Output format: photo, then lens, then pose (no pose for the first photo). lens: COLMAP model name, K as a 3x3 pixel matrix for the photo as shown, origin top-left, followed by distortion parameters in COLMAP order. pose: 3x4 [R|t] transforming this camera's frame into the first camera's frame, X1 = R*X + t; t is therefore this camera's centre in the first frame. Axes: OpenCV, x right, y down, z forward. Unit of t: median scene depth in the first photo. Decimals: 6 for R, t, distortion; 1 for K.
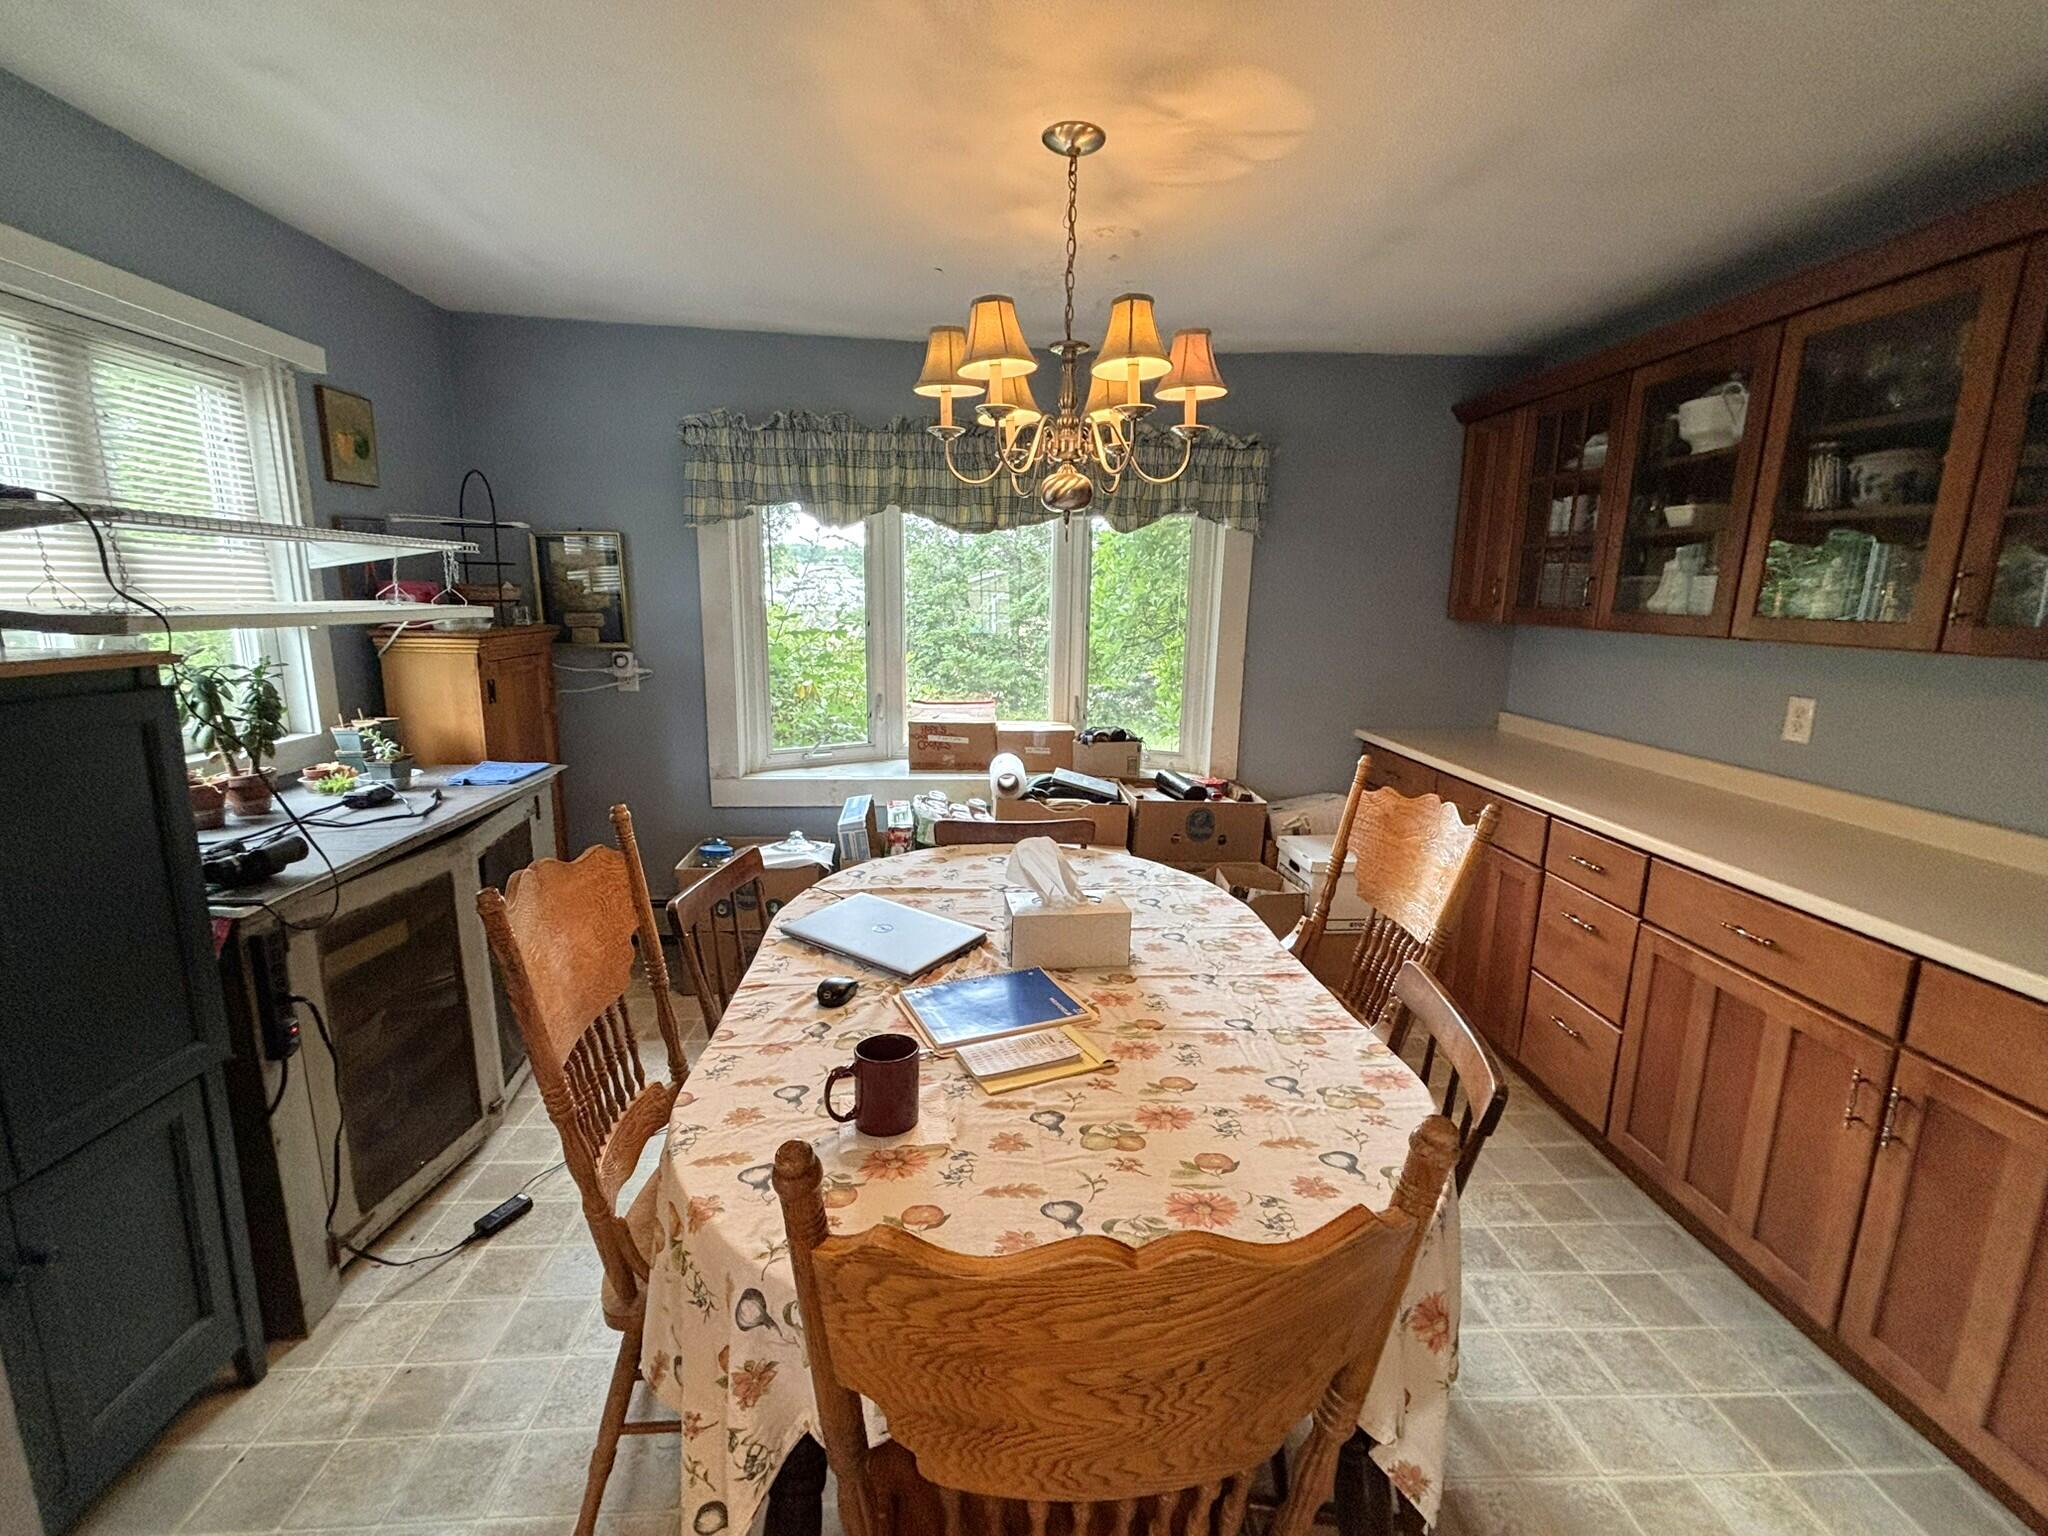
lens RADIAL K [[898.6, 0, 1022.2], [0, 898.6, 774.7], [0, 0, 1]] dist [0.002287, 0.000155]
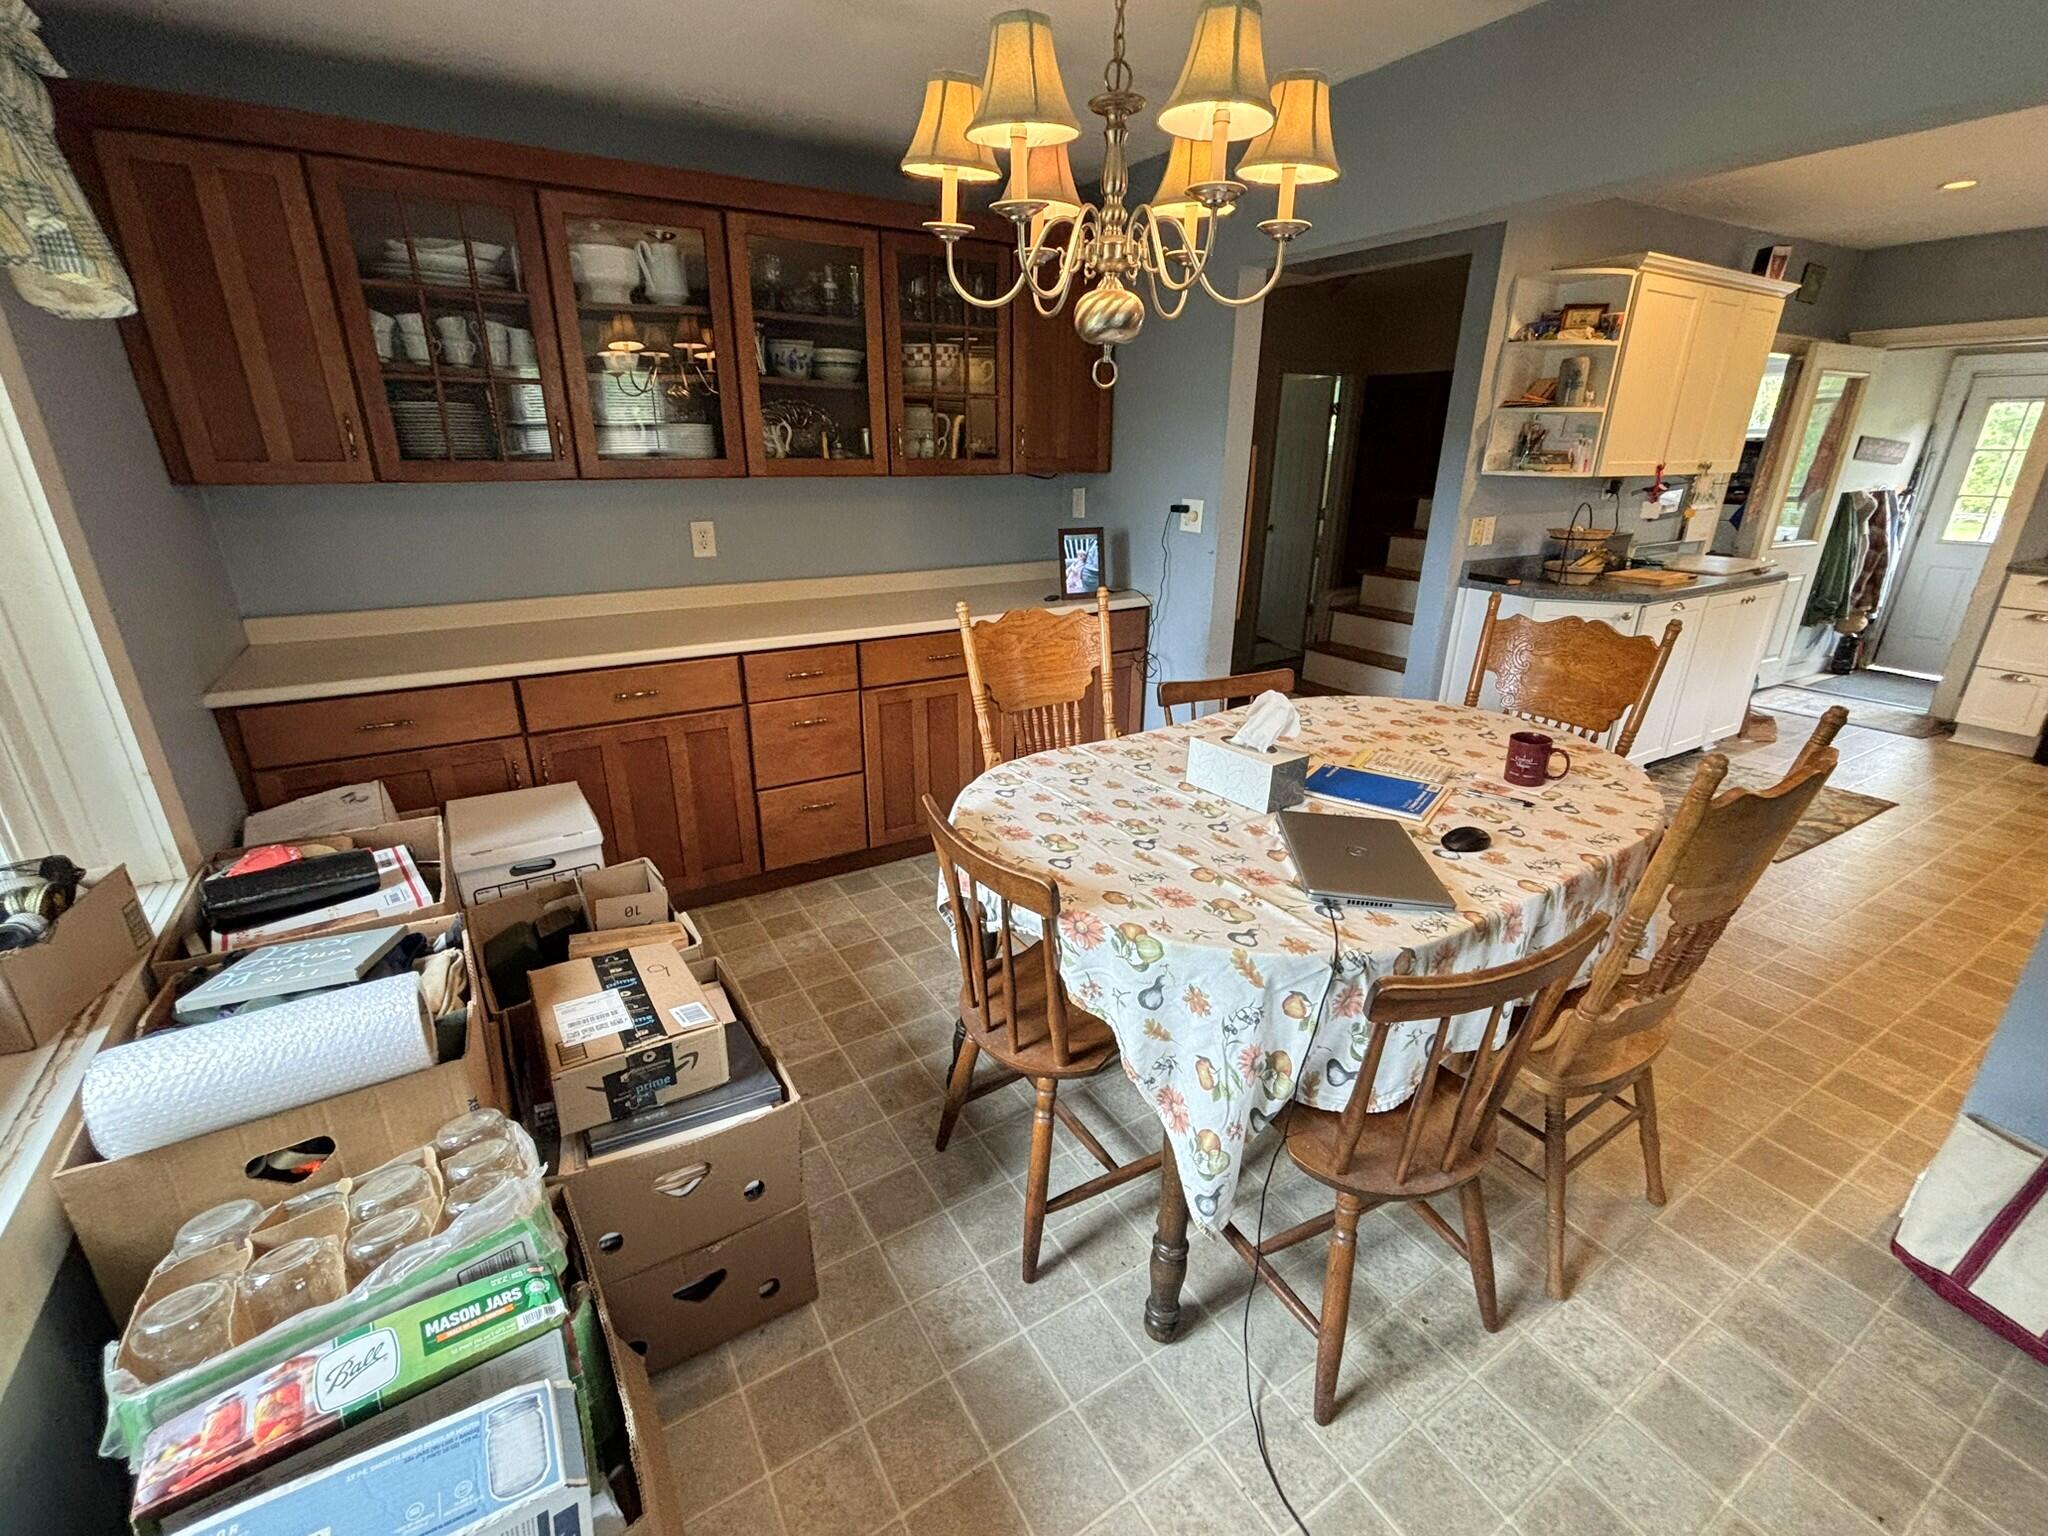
lens RADIAL K [[898.6, 0, 1023.6], [0, 898.6, 767.4], [0, 0, 1]] dist [0.002287, 0.000155]
pose [[-0.483756, -0.317059, 0.815754, -0.531280], [0.163081, 0.883094, 0.439942, -0.267624], [-0.859875, 0.345859, -0.375495, 1.209663]]
